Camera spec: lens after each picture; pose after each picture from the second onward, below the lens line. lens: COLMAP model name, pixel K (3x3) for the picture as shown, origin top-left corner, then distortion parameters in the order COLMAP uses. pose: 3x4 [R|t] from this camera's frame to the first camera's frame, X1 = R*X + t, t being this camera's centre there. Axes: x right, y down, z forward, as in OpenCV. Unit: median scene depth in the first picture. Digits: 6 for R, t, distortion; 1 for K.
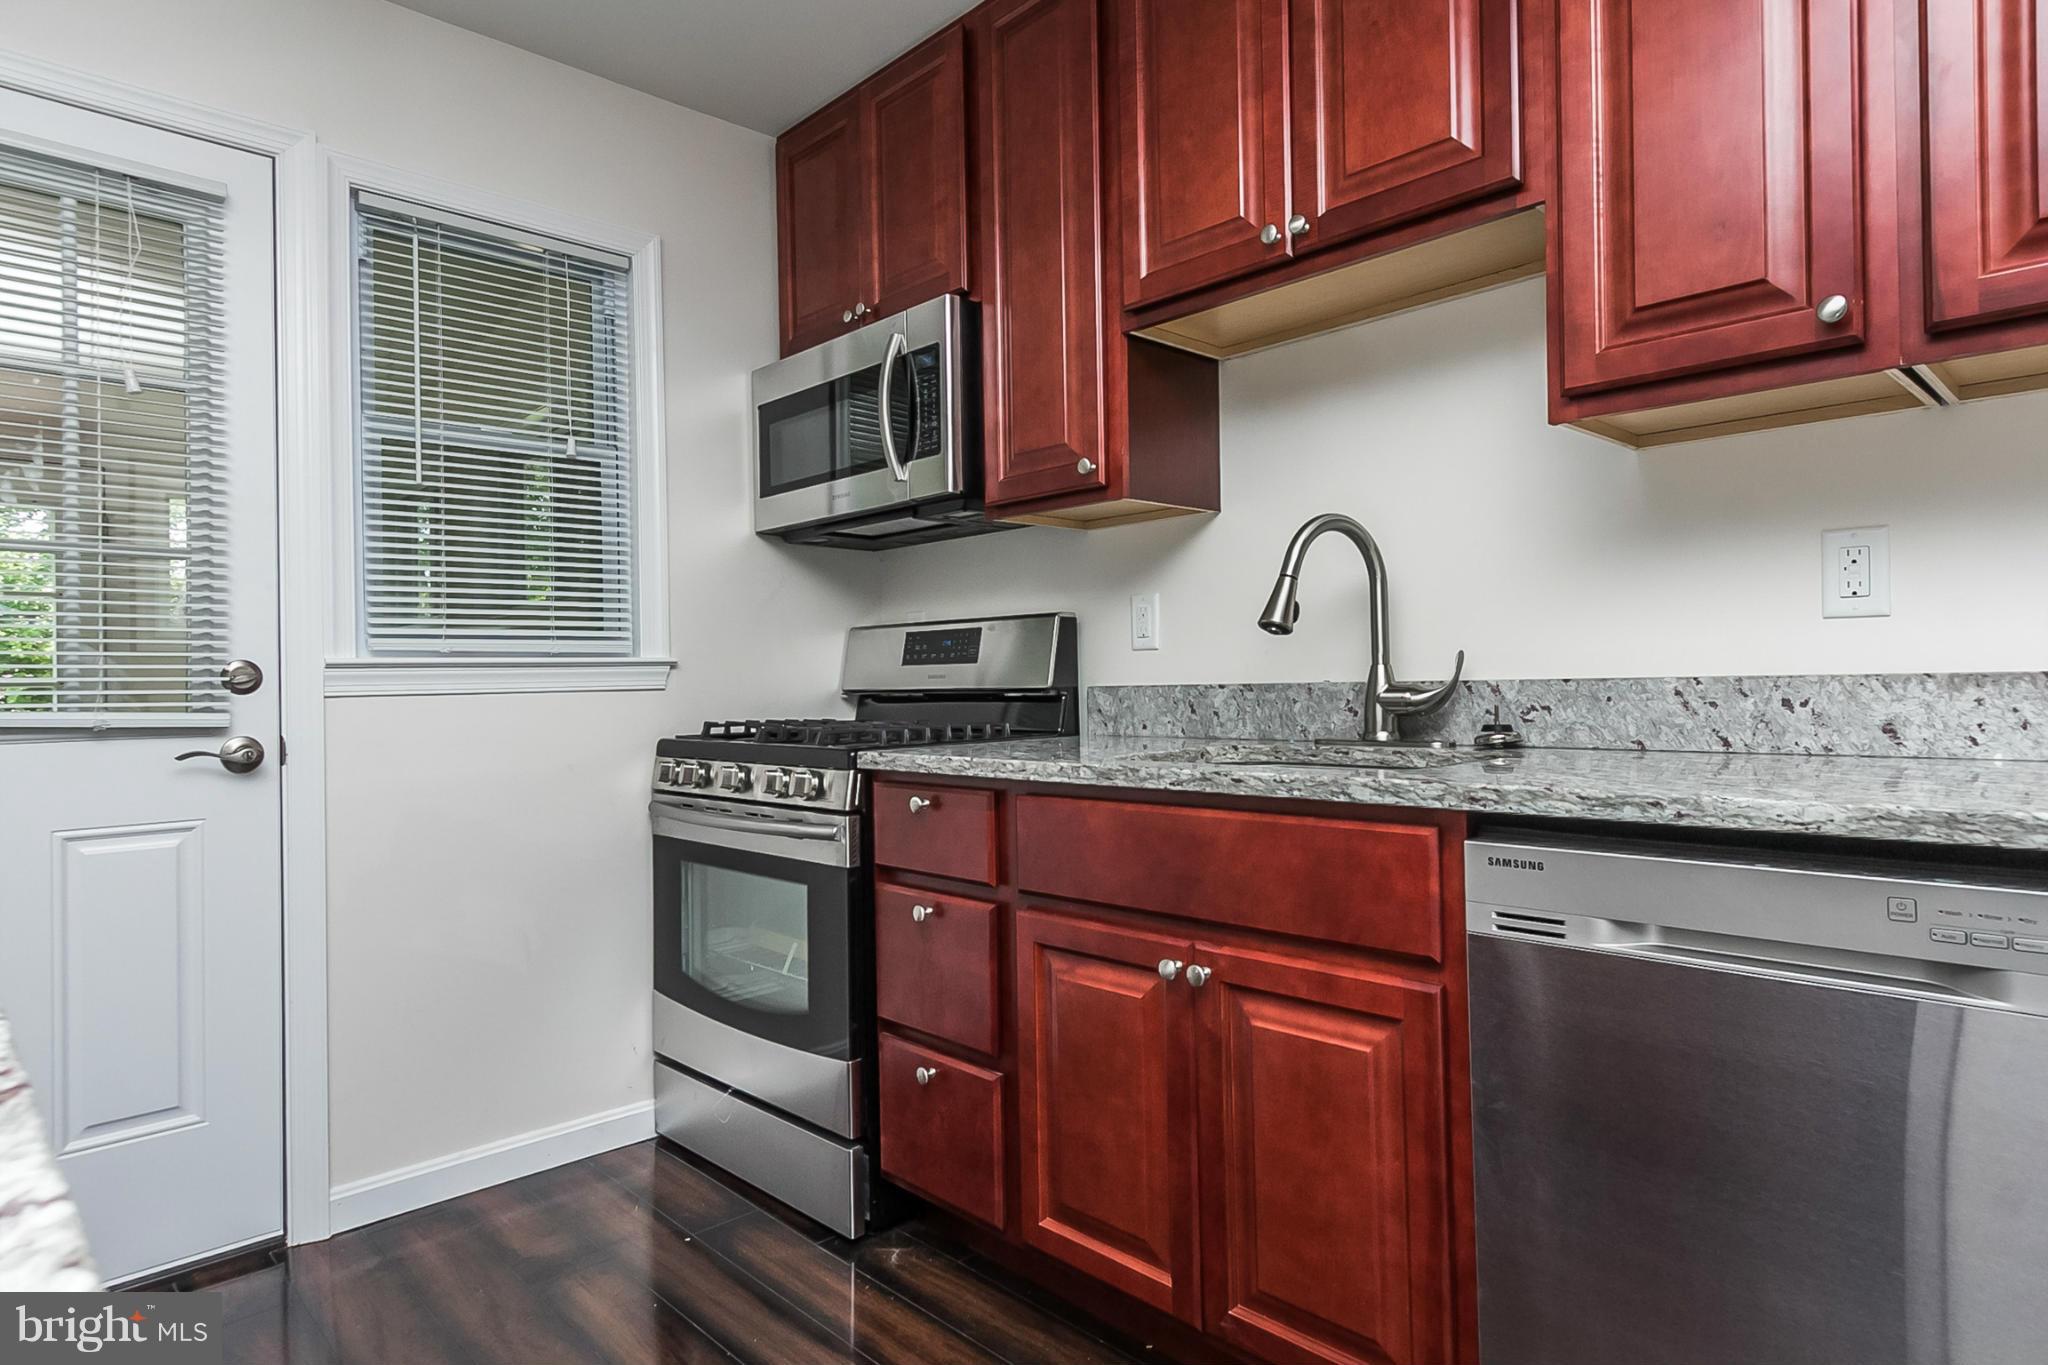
lens RADIAL K [[1123.5, 0, 1024.0], [0, 1123.5, 682.5], [0, 0, 1]] dist [0.004852, -0.000058]
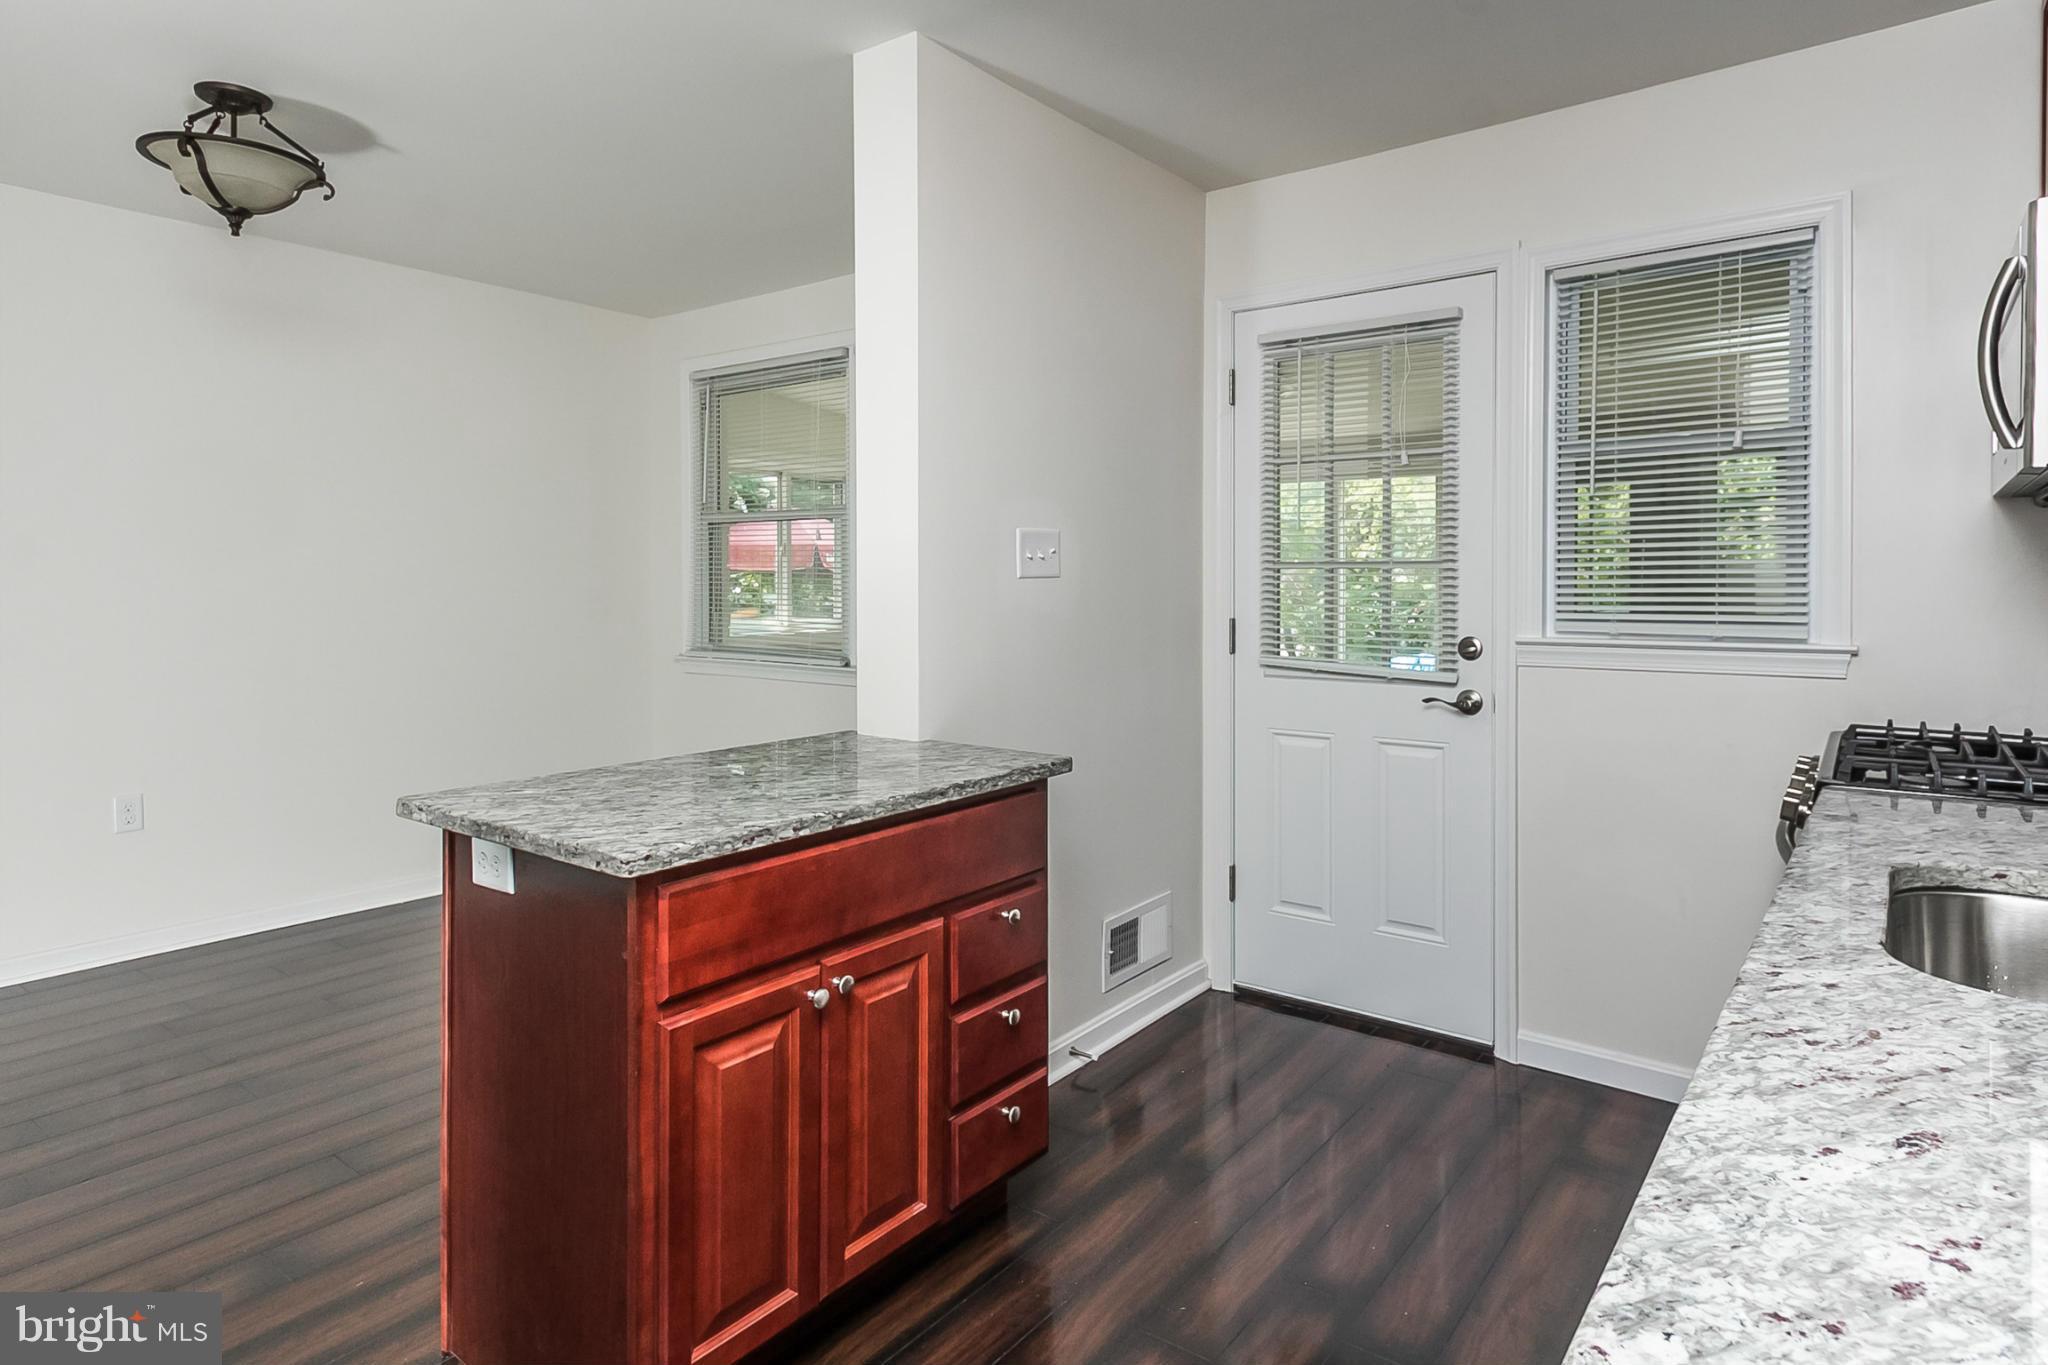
lens RADIAL K [[1117.1, 0, 1071.3], [0, 1117.1, 607.5], [0, 0, 1]] dist [0.004834, 0.000264]
pose [[0.157153, 0.045178, -0.986540, 0.681415], [-0.000541, 0.998957, 0.045661, -0.131531], [0.987574, -0.006642, 0.157013, 0.303633]]
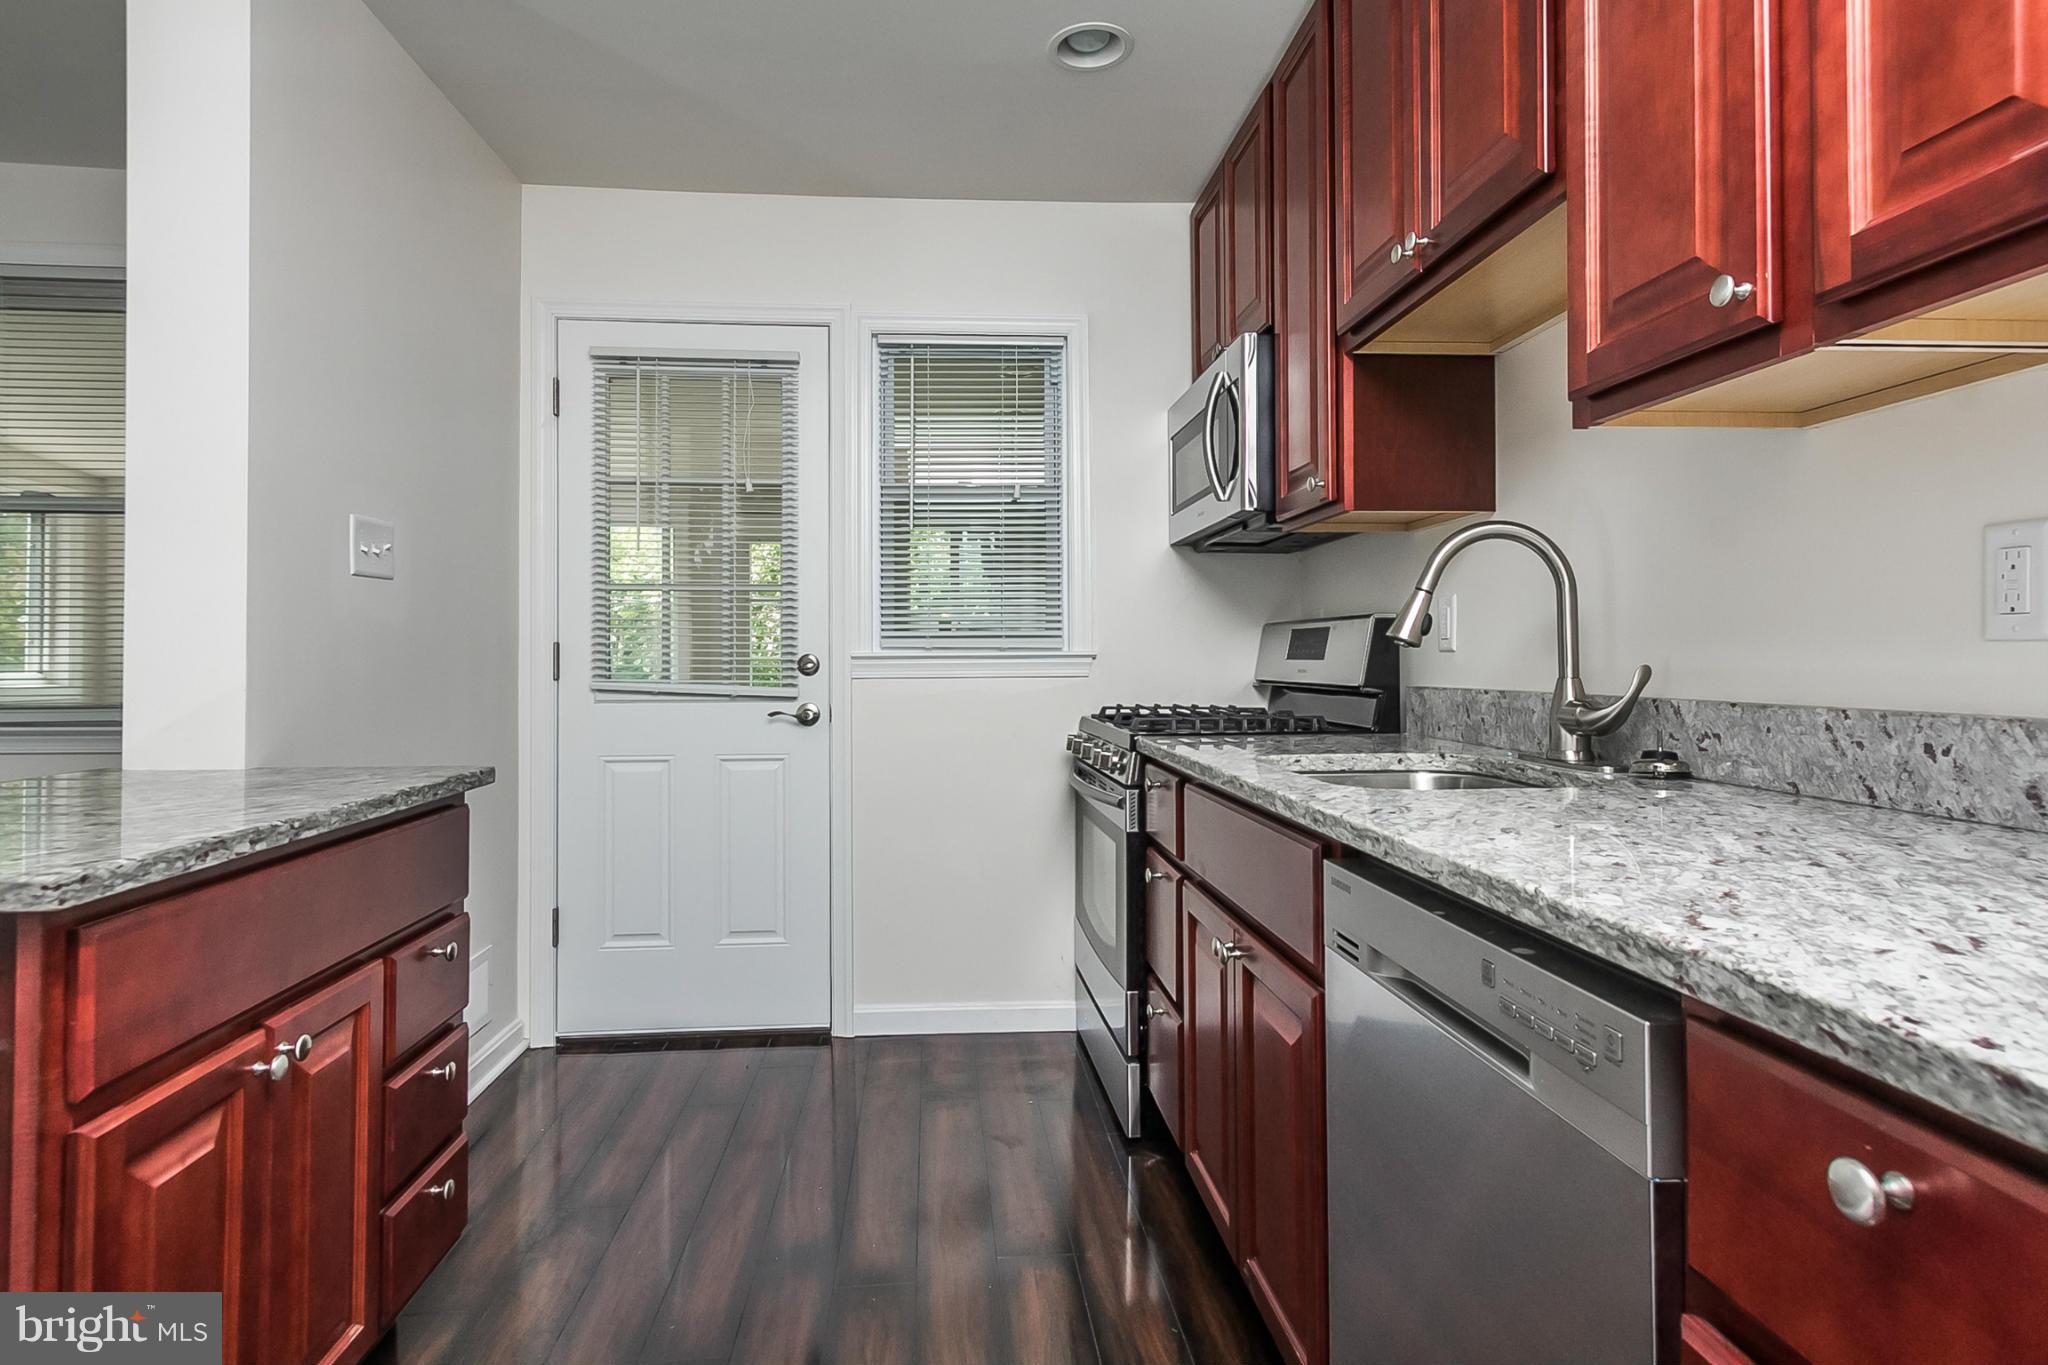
lens RADIAL K [[1096.3, 0, 1021.2], [0, 1096.3, 653.2], [0, 0, 1]] dist [0.001824, -0.000299]
pose [[0.773501, 0.013466, -0.633652, 0.542171], [-0.011939, 0.999906, 0.006675, -0.036949], [0.633683, 0.002403, 0.773589, 0.012852]]
